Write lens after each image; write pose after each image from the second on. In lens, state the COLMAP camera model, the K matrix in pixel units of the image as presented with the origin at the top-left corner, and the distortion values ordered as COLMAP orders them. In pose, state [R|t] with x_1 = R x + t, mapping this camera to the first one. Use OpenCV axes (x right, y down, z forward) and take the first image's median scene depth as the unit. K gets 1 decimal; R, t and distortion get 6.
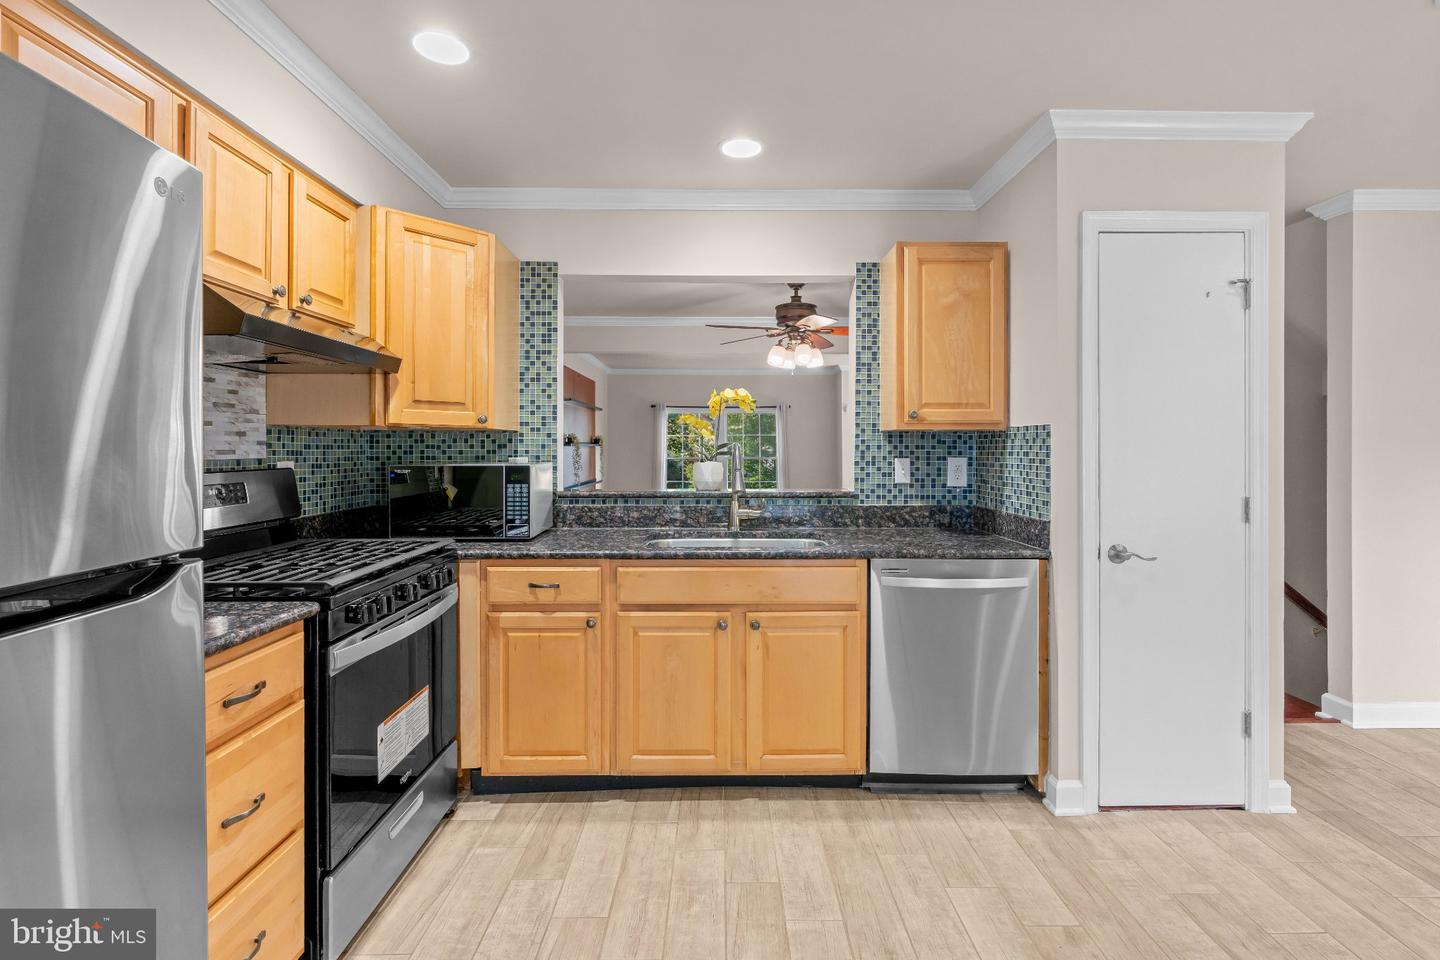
lens RADIAL K [[655.2, 0, 711.9], [0, 655.2, 450.6], [0, 0, 1]] dist [-0.012313, 0.005165]
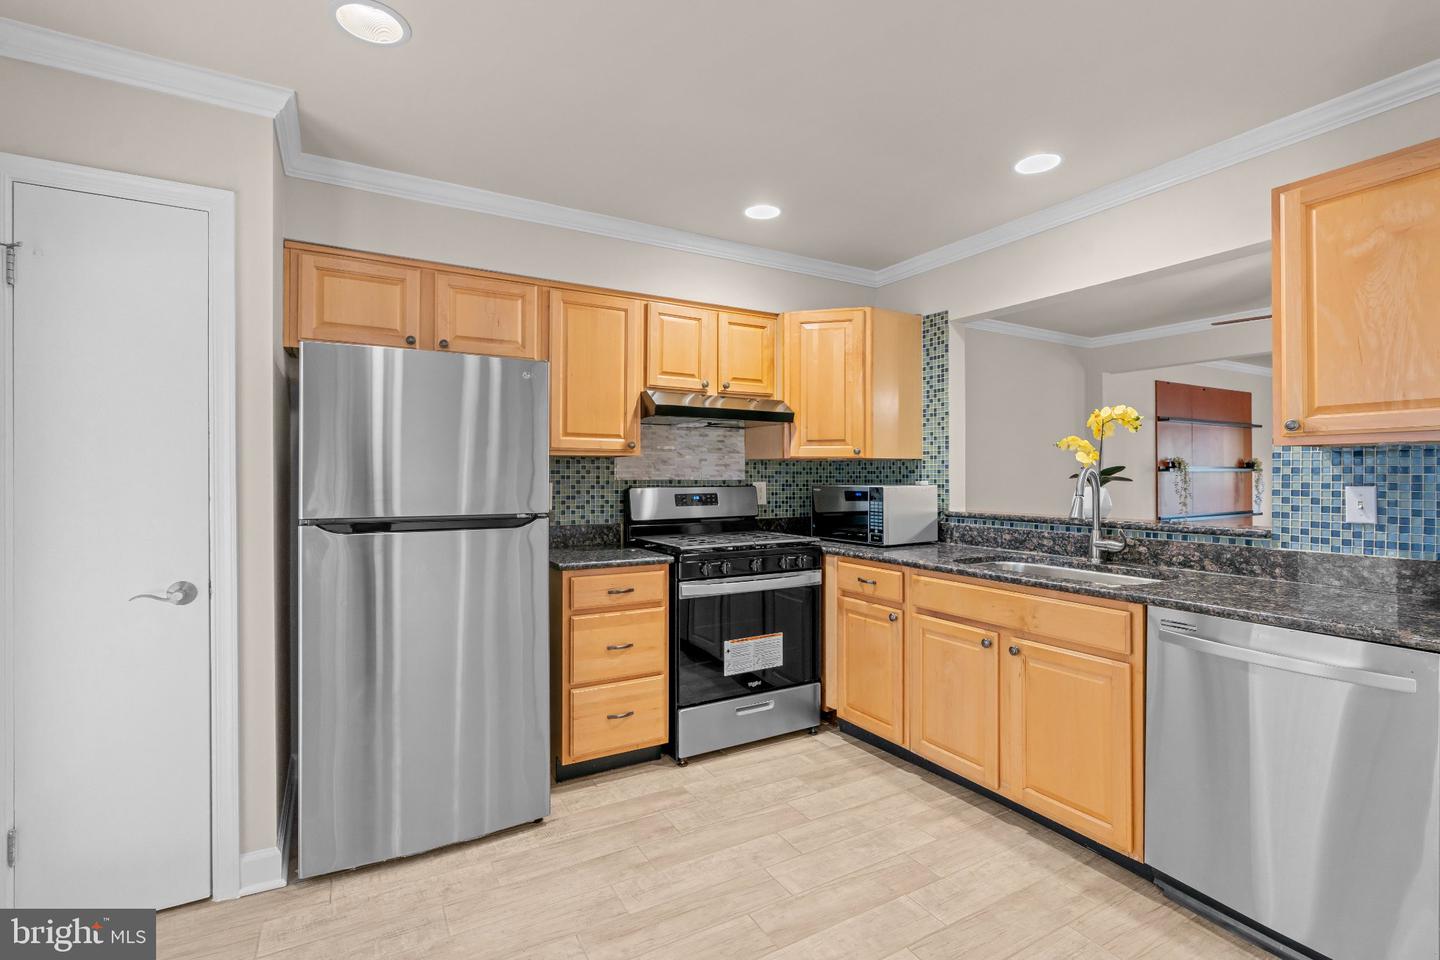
lens RADIAL K [[655.2, 0, 746.1], [0, 655.2, 473.0], [0, 0, 1]] dist [-0.012313, 0.005165]
pose [[0.516835, -0.002891, -0.856080, 0.700796], [-0.001255, 0.999991, -0.004135, 0.001394], [0.856084, 0.003211, 0.516826, 0.137812]]
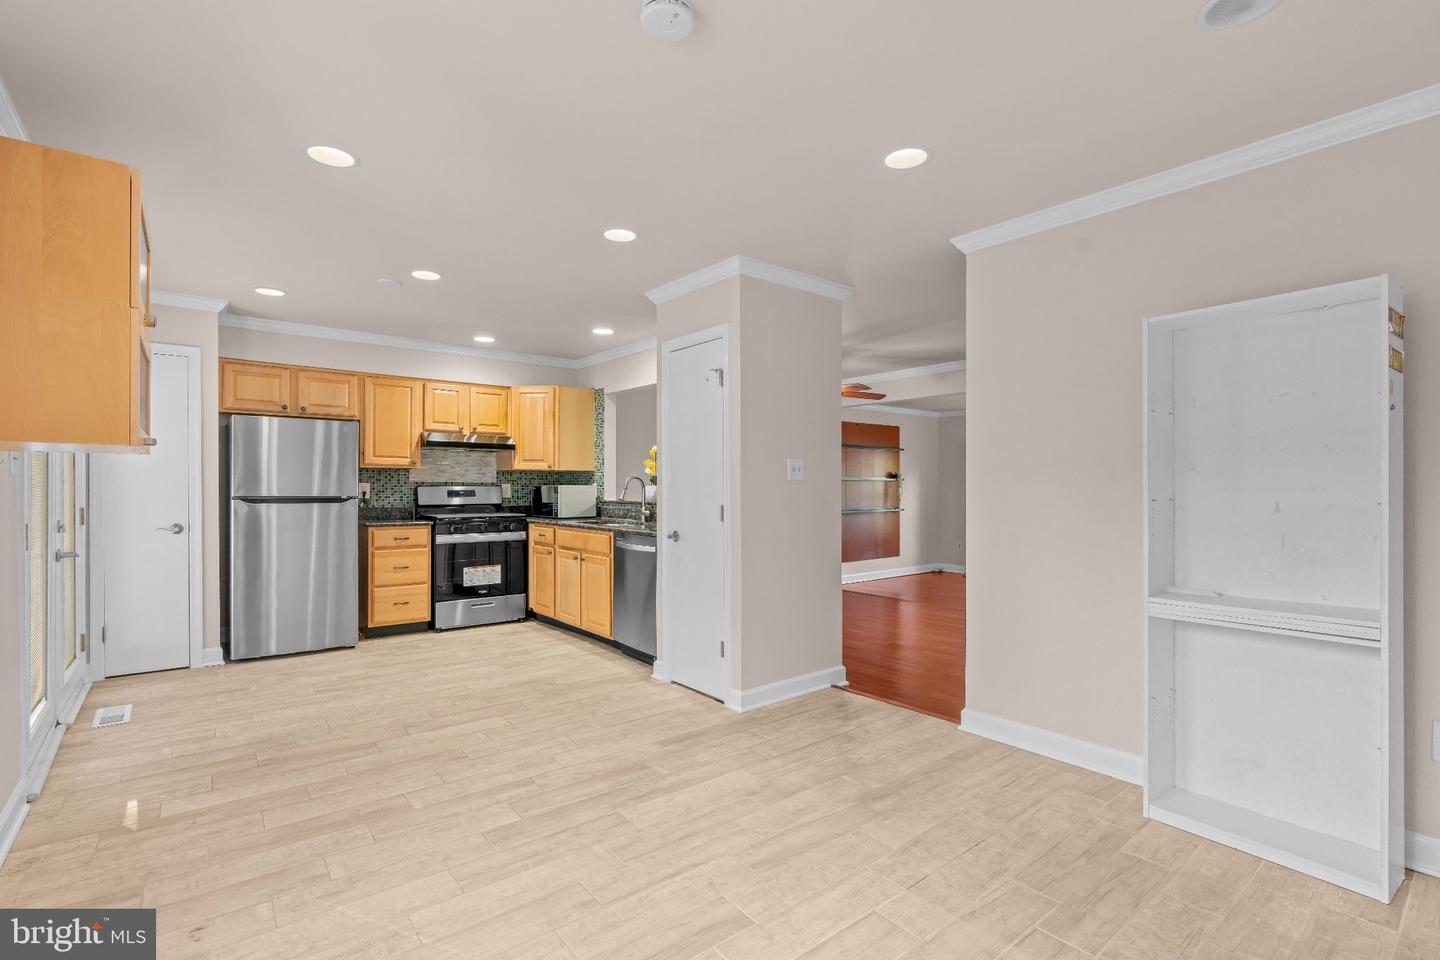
lens RADIAL K [[655.2, 0, 722.1], [0, 655.2, 486.2], [0, 0, 1]] dist [-0.012313, 0.005165]
pose [[0.626516, 0.000287, -0.779409, 2.002588], [-0.003264, 0.999992, -0.002255, 0.028971], [0.779402, 0.003957, 0.626512, 0.004336]]
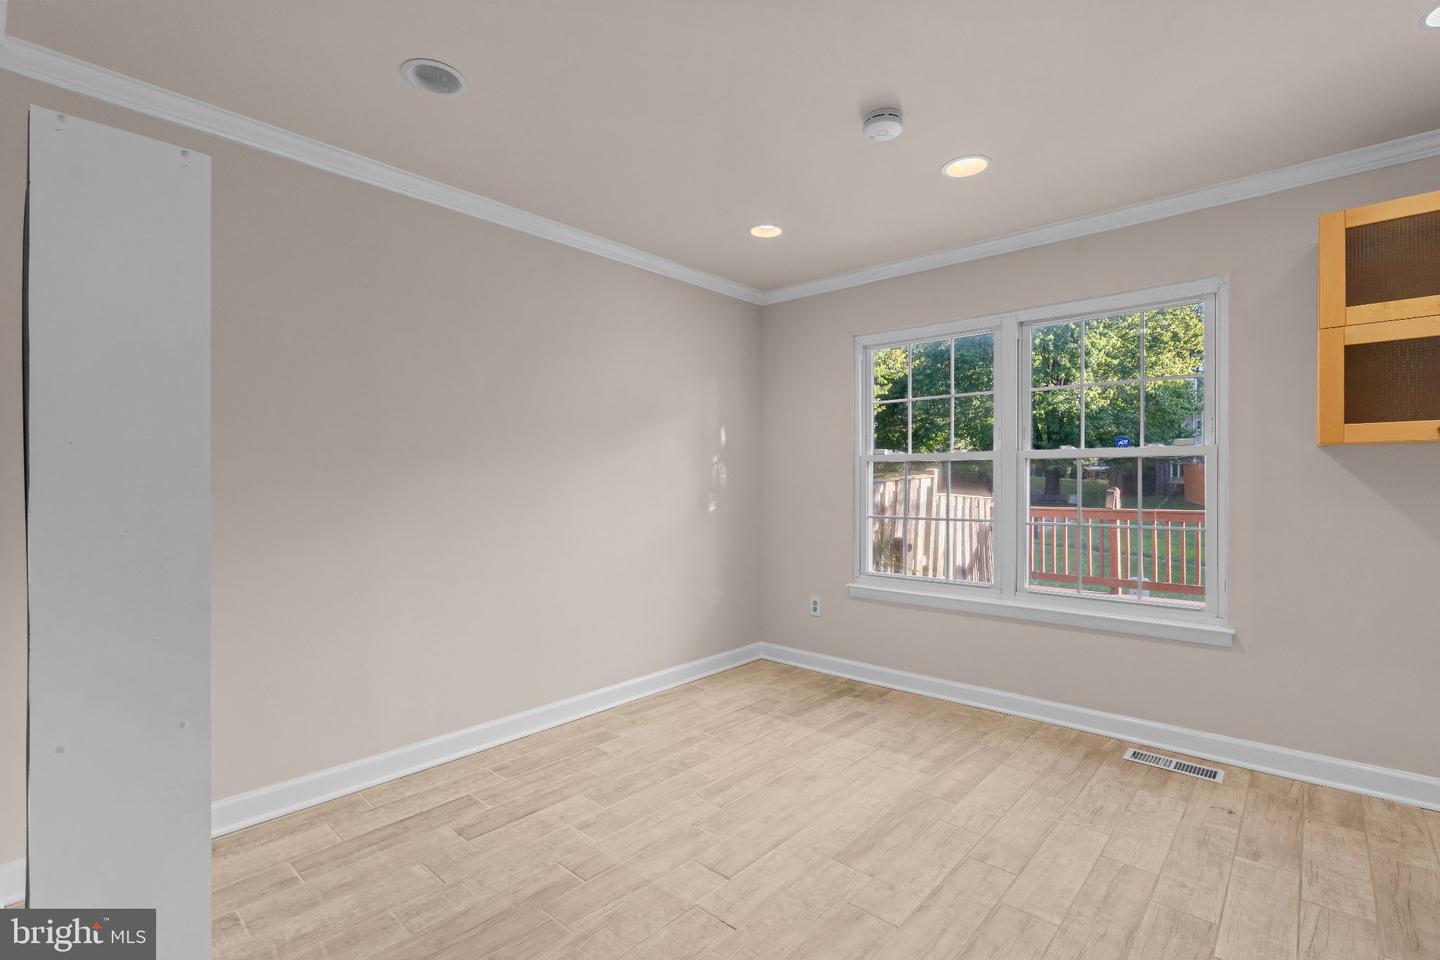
lens RADIAL K [[655.2, 0, 720.6], [0, 655.2, 482.7], [0, 0, 1]] dist [-0.012313, 0.005165]
pose [[-0.745991, -0.004836, 0.665939, 0.954676], [0.005423, 0.999896, 0.013336, 0.018074], [-0.665934, 0.013560, -0.745887, 1.270082]]
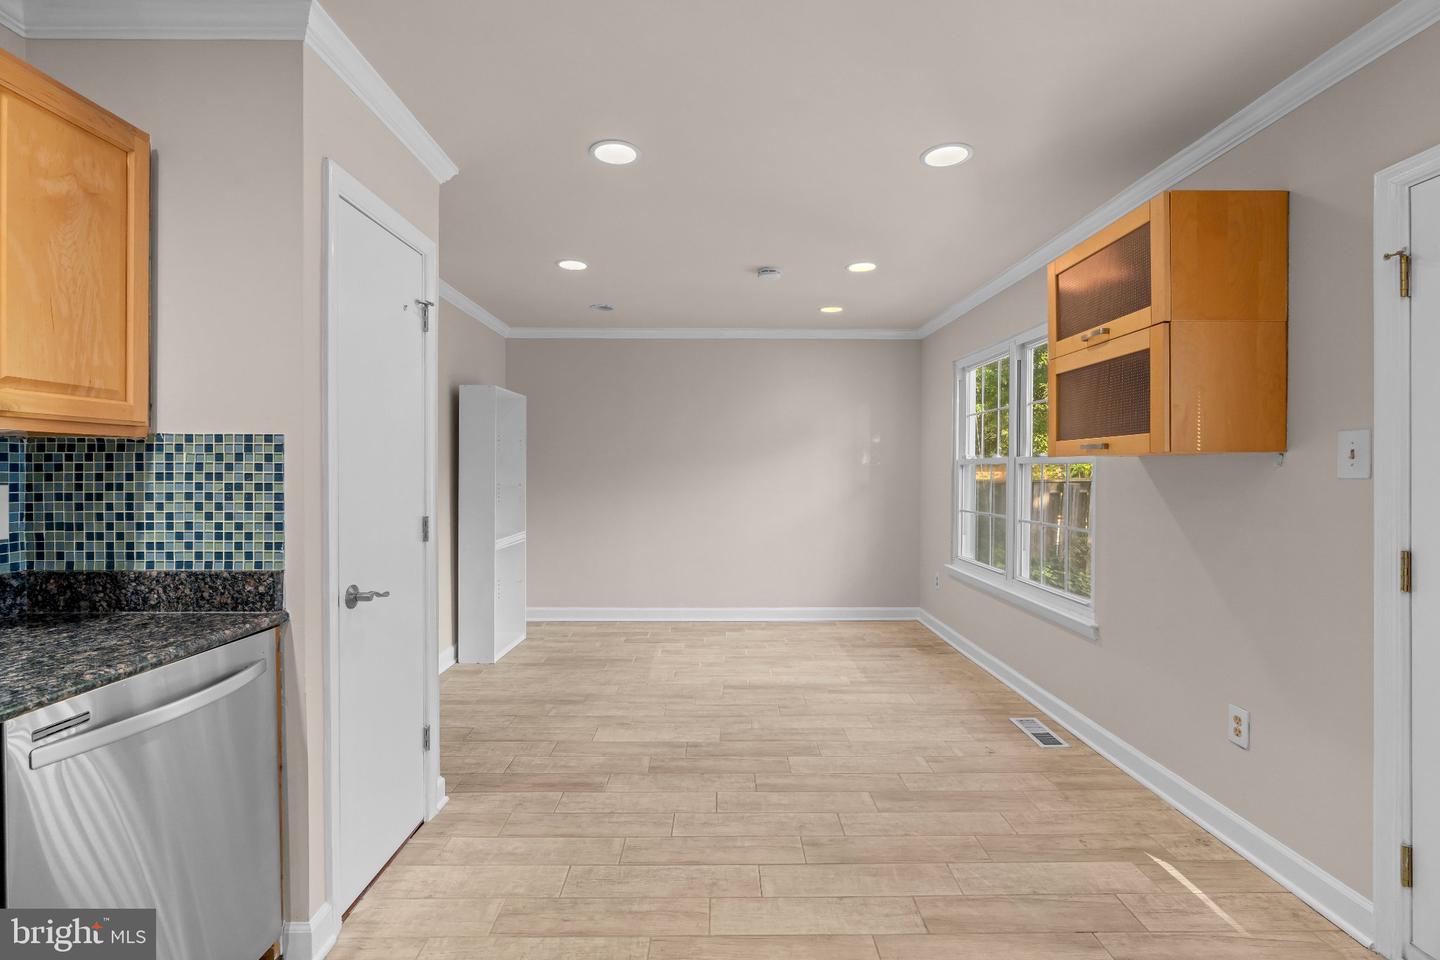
lens RADIAL K [[655.2, 0, 730.9], [0, 655.2, 474.0], [0, 0, 1]] dist [-0.012313, 0.005165]
pose [[-0.017761, -0.008329, 0.999808, -0.200715], [0.003106, 0.999960, 0.008386, -0.001105], [-0.999837, 0.003255, -0.017734, 0.523996]]
